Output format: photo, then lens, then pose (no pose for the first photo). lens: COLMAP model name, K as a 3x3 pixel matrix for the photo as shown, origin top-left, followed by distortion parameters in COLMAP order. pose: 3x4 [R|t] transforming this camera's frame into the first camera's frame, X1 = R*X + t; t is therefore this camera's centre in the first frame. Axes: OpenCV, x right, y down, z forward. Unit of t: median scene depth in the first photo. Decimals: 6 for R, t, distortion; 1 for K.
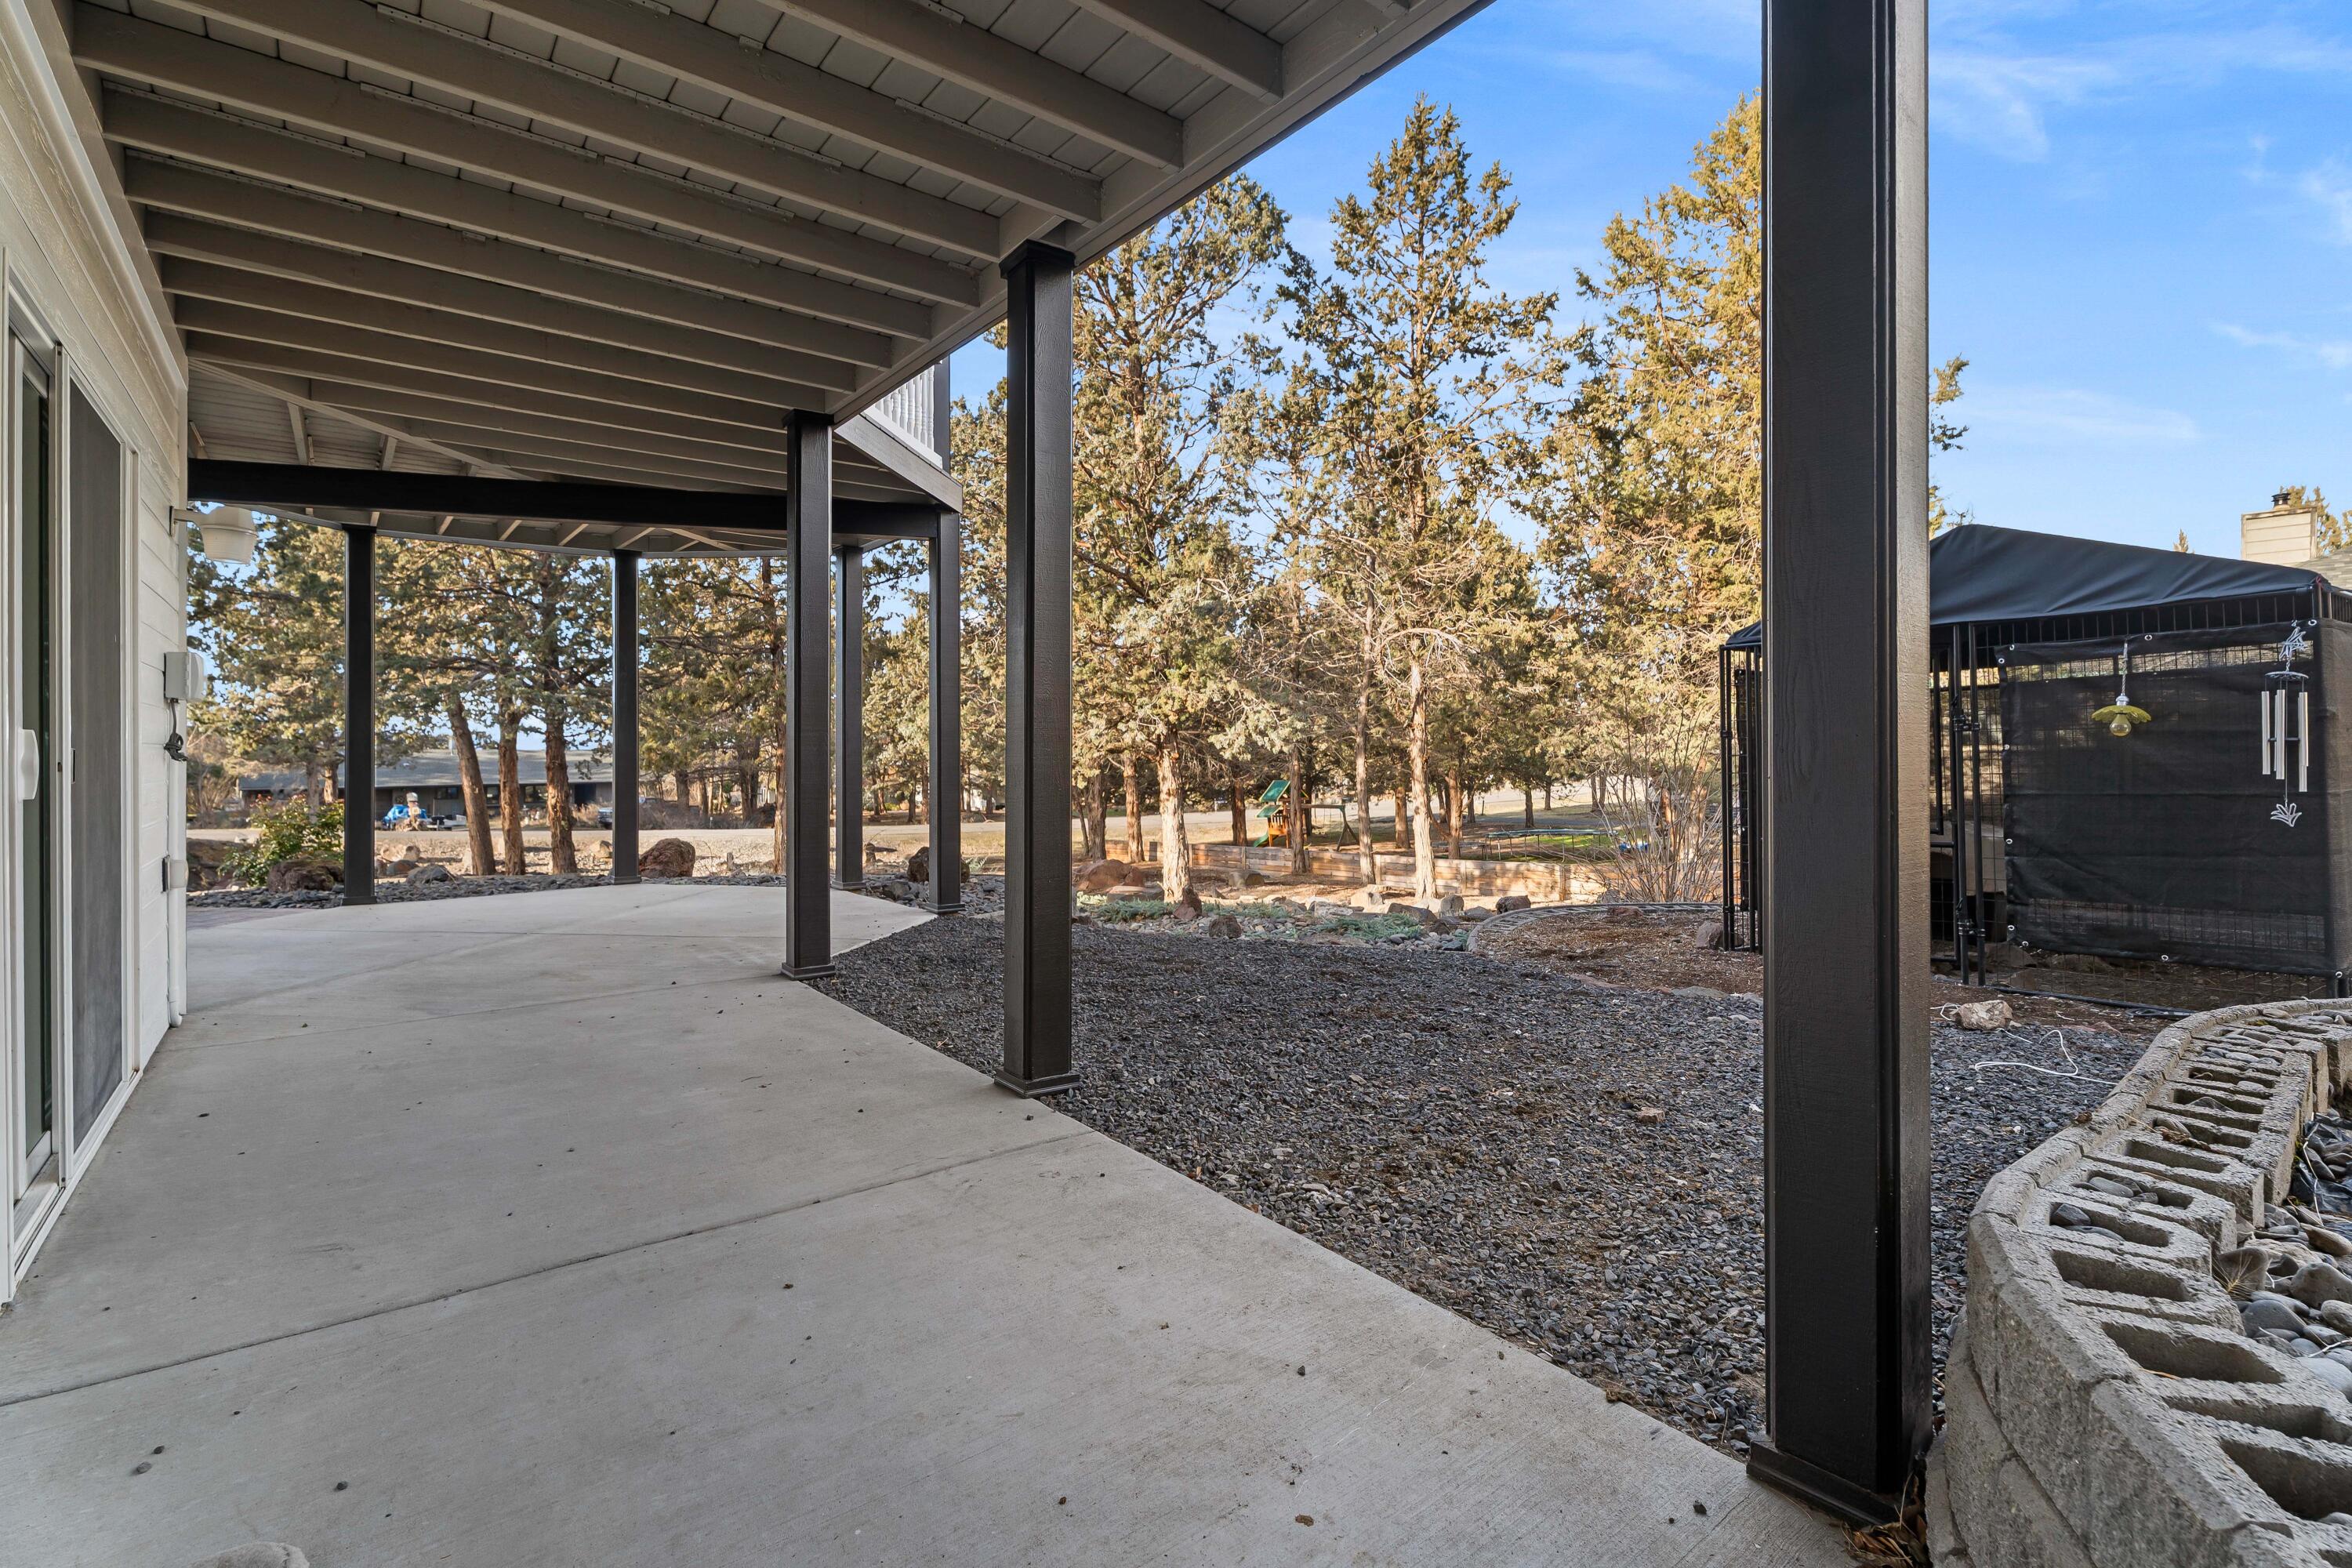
lens RADIAL K [[1078.3, 0, 1165.3], [0, 1078.3, 762.2], [0, 0, 1]] dist [-0.001816, 0.000002]
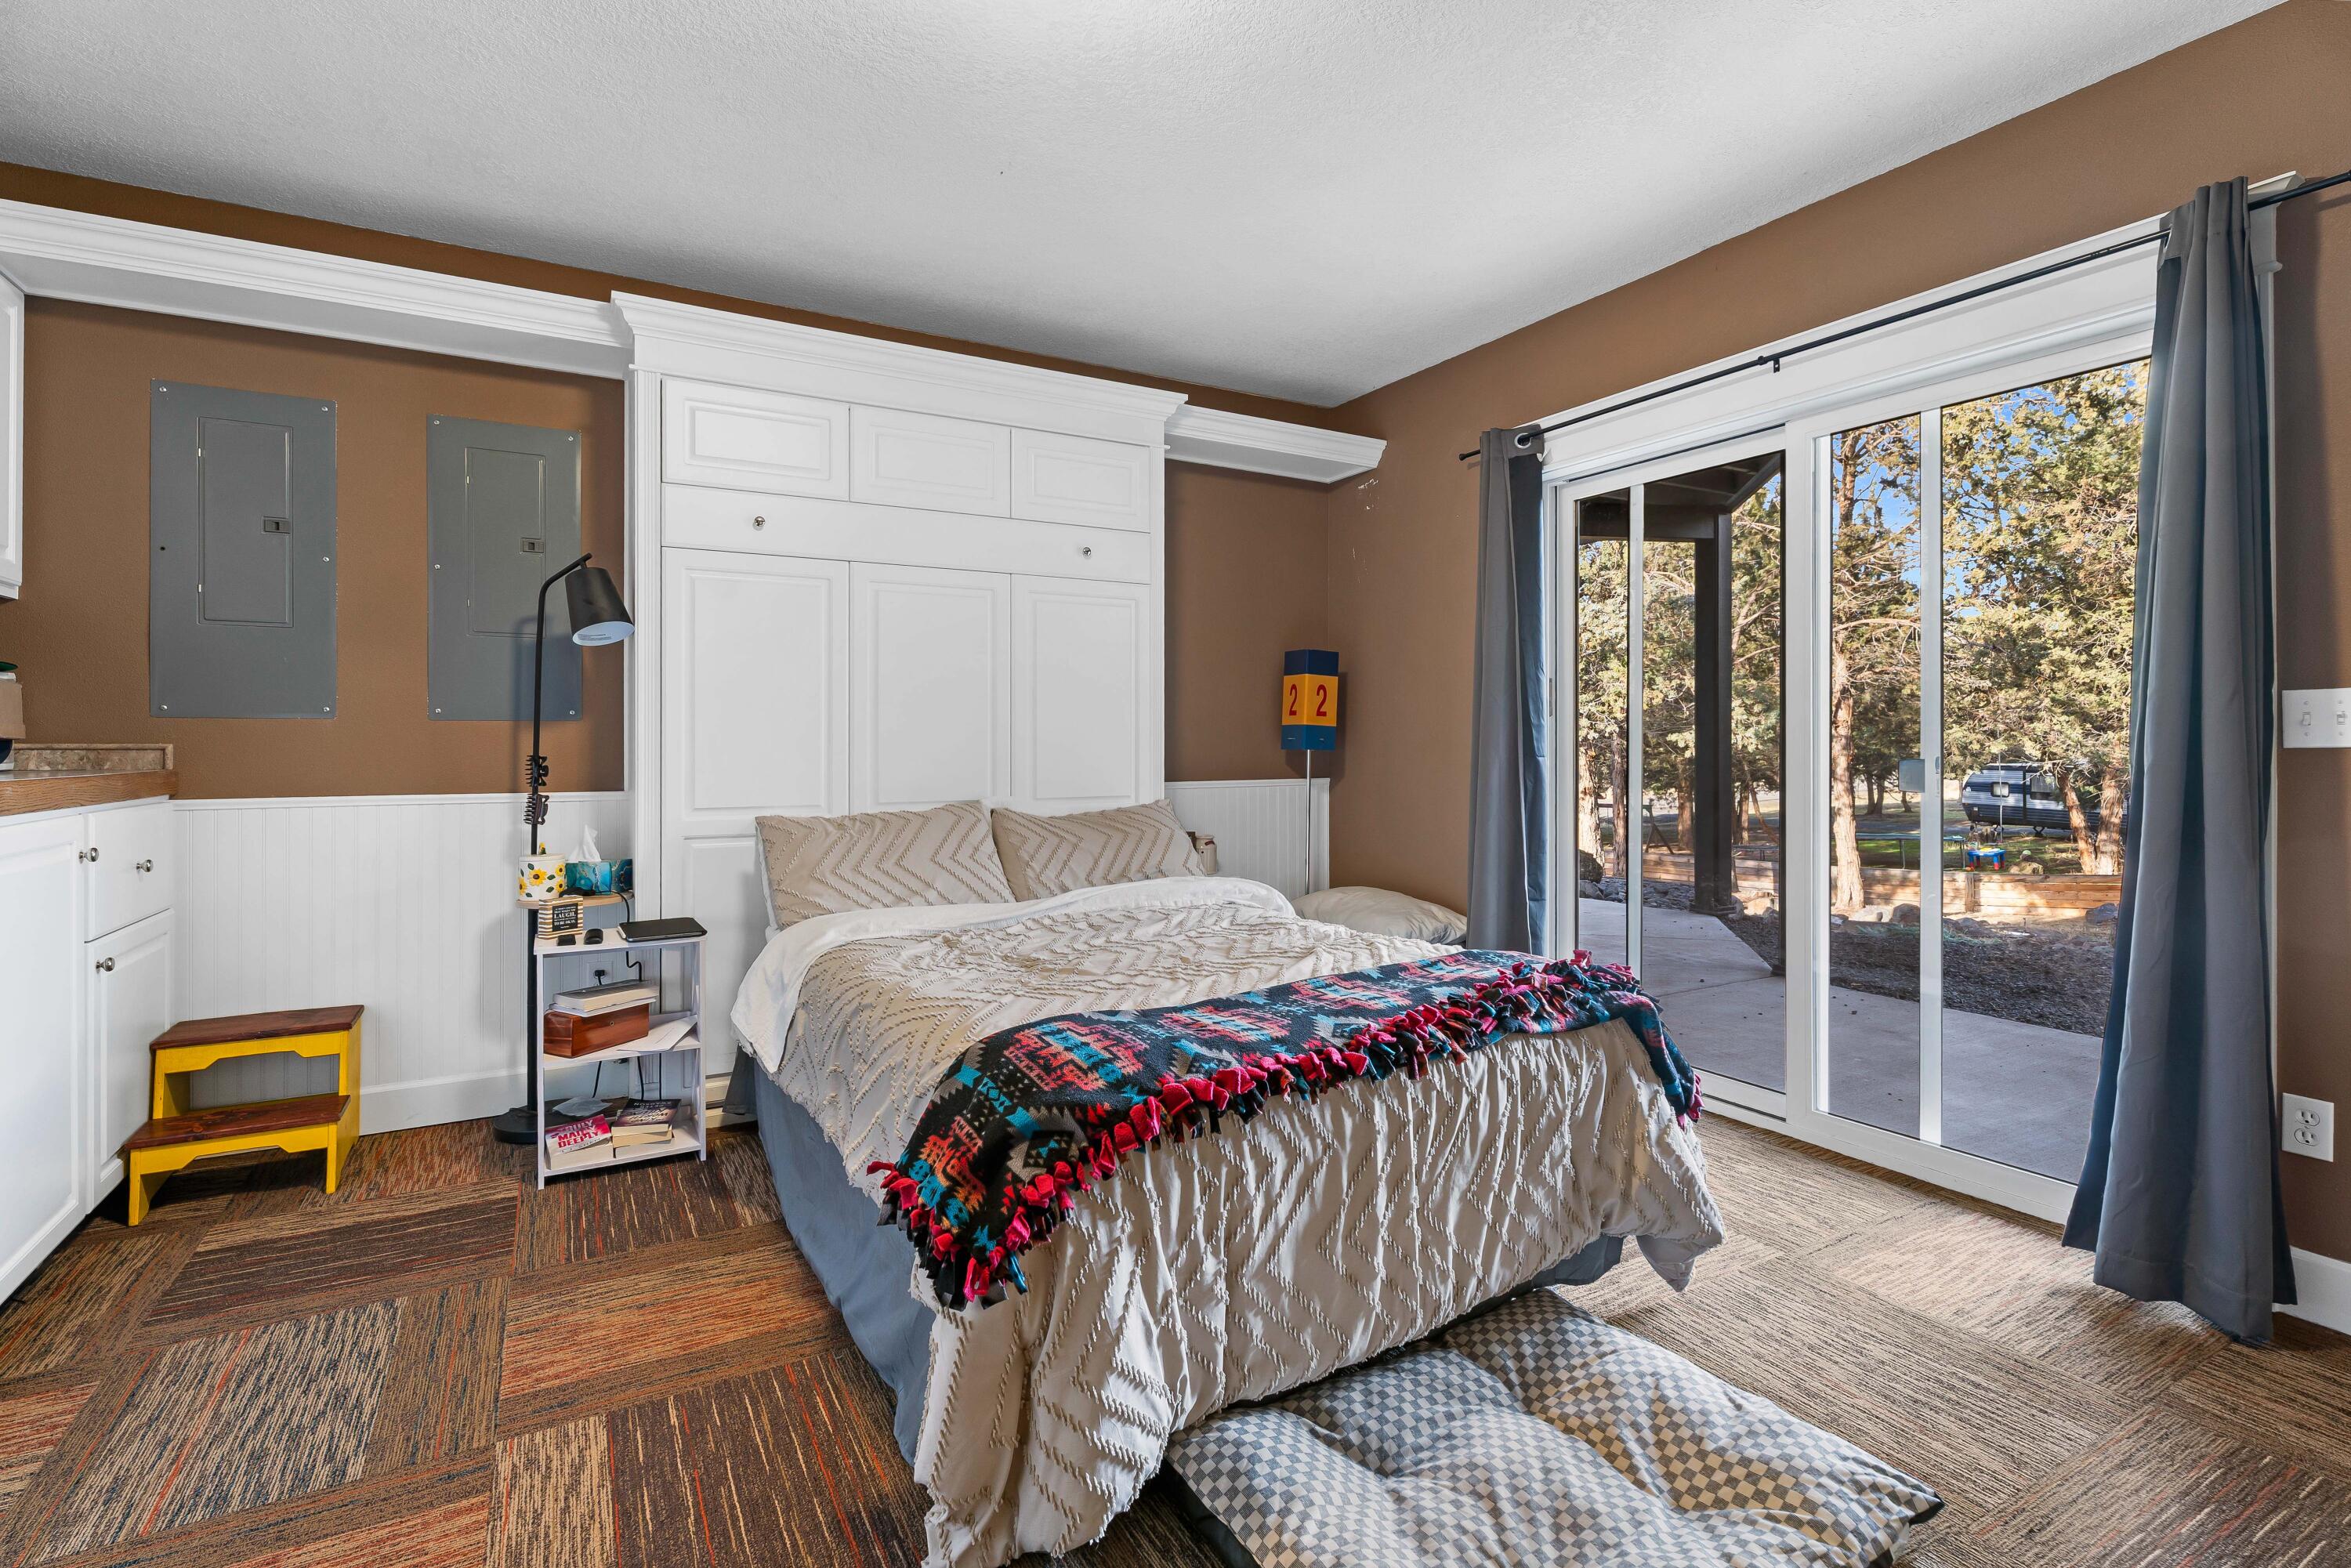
lens RADIAL K [[1077.8, 0, 1164.8], [0, 1077.8, 762.2], [0, 0, 1]] dist [-0.001816, 0.000002]
pose [[0.989633, 0.000915, -0.143615, -0.182801], [-0.000767, 0.999999, 0.001086, 0.000275], [0.143615, -0.000965, 0.989633, -0.014134]]
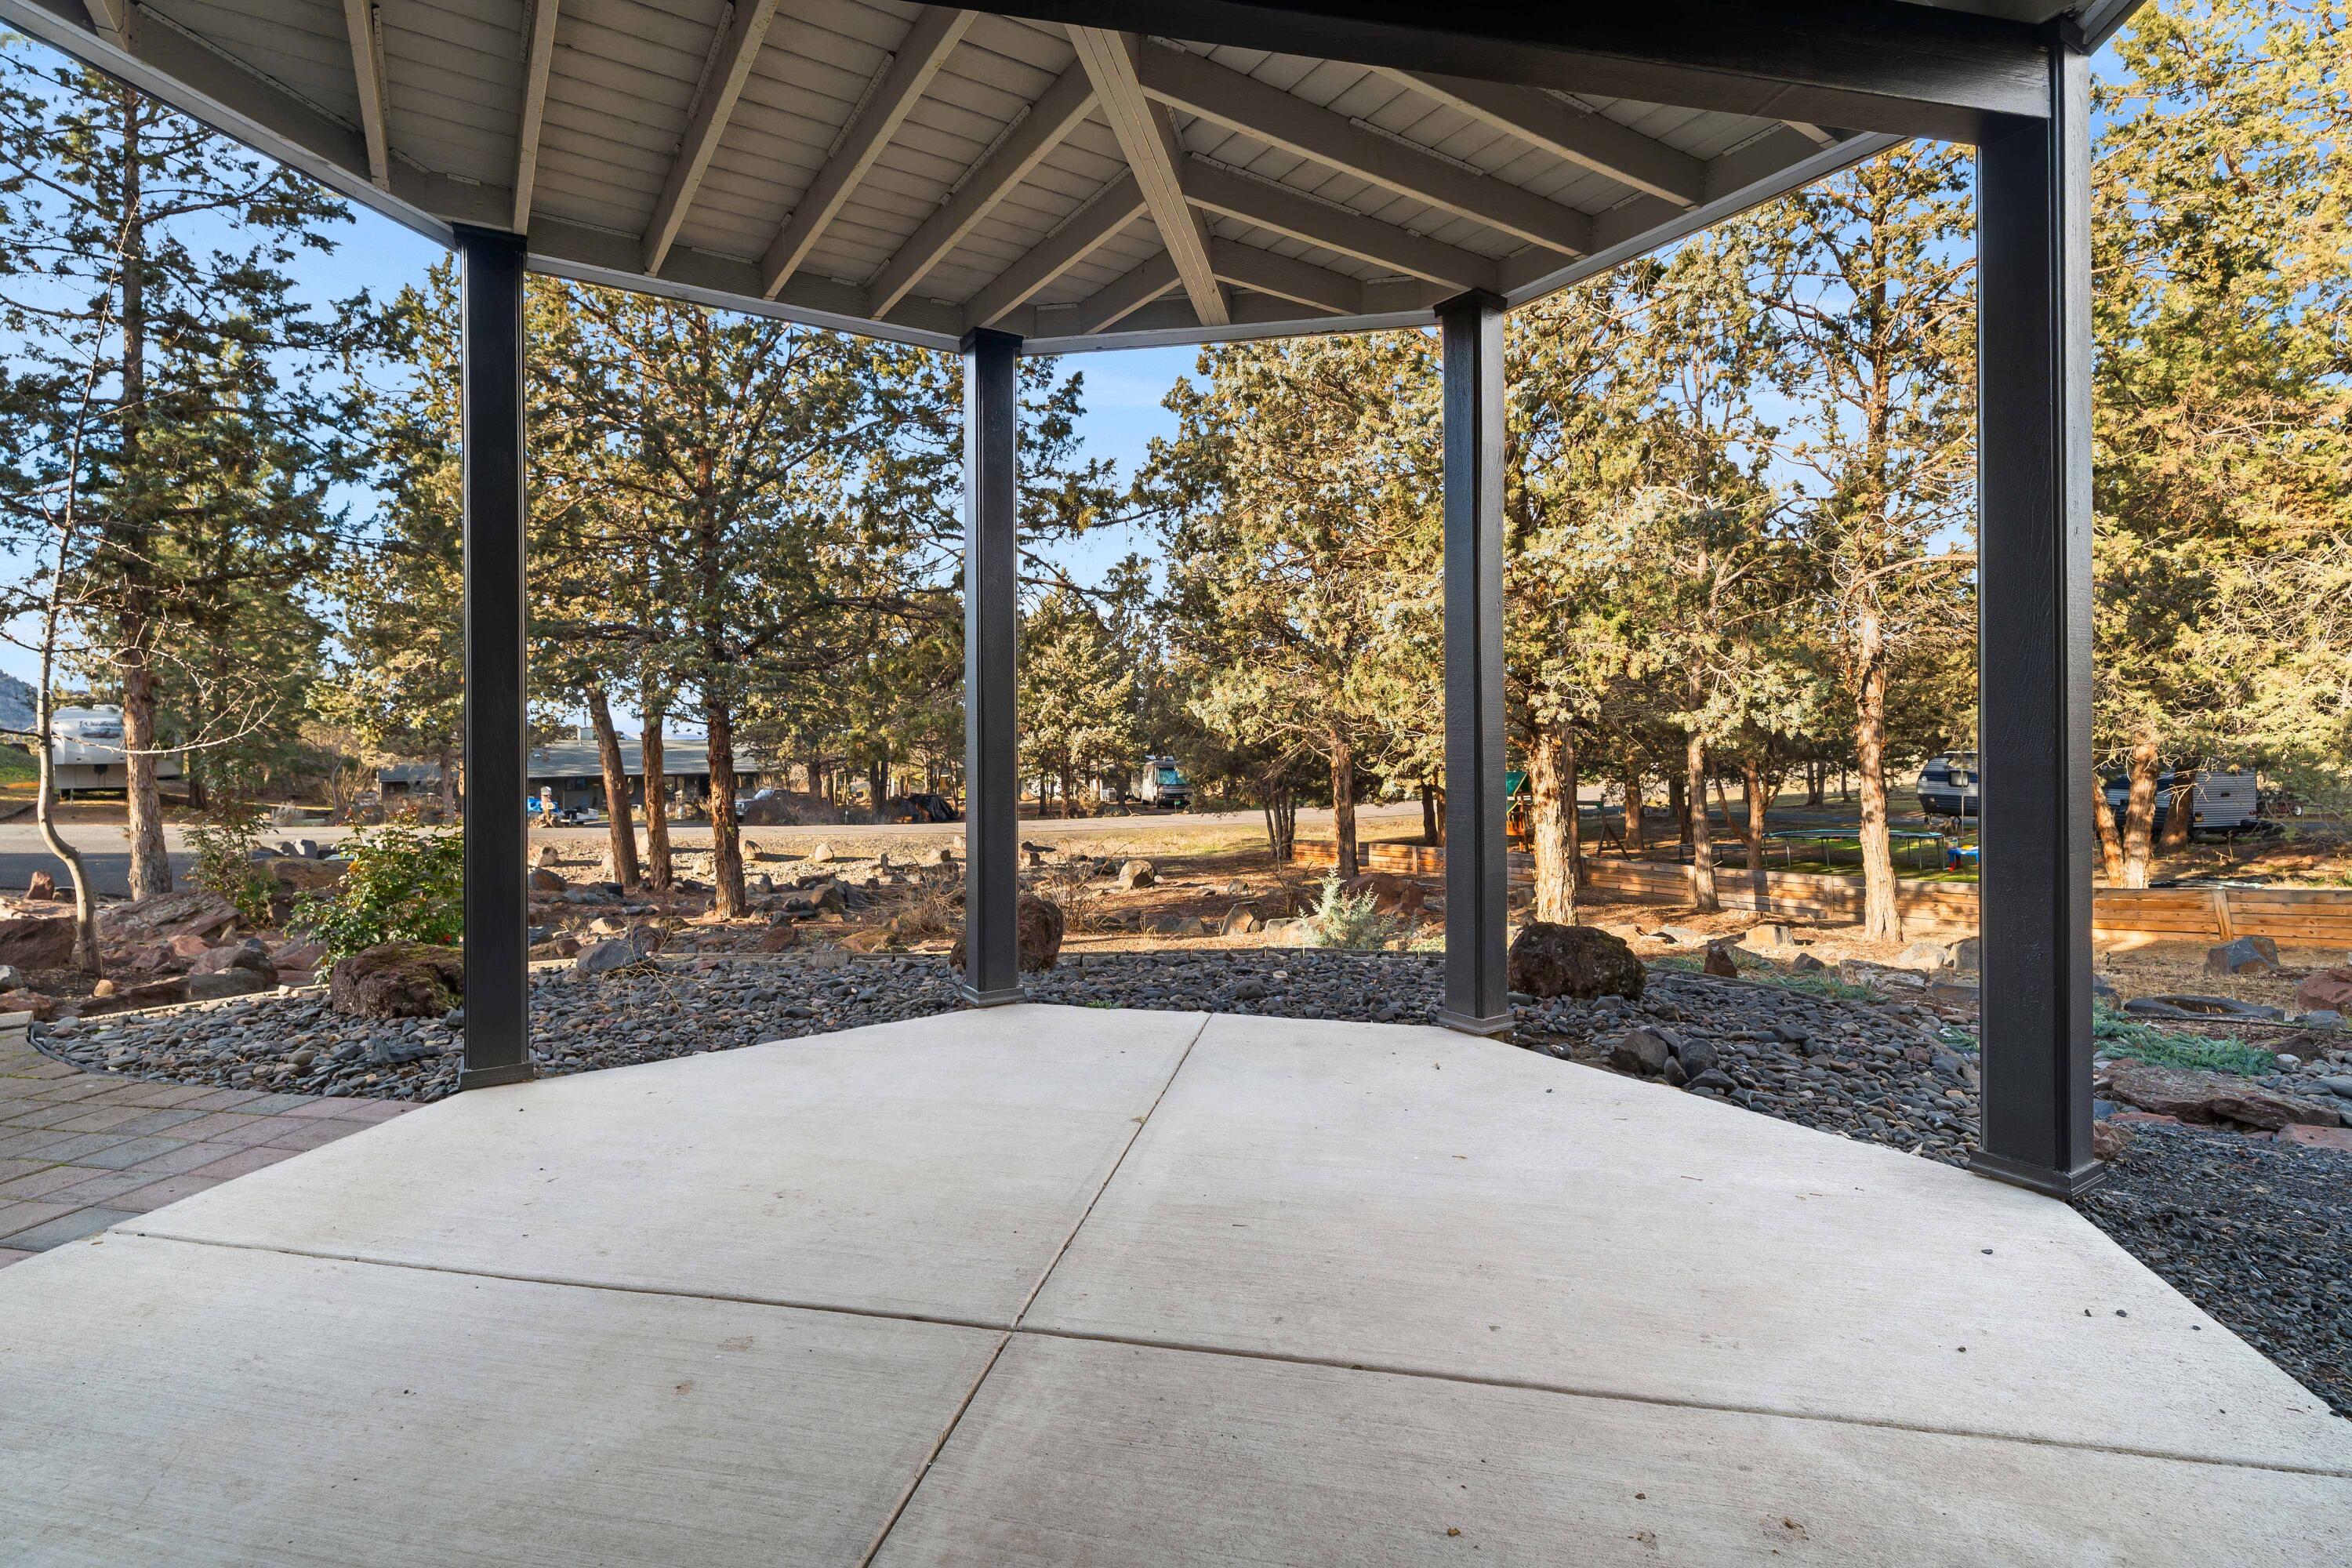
lens RADIAL K [[1078.3, 0, 1165.3], [0, 1078.3, 762.2], [0, 0, 1]] dist [-0.001816, 0.000002]
pose [[0.996452, -0.002472, -0.084131, -0.150415], [0.003376, 0.999938, 0.010609, -0.001202], [0.084100, -0.010856, 0.996398, 0.200950]]
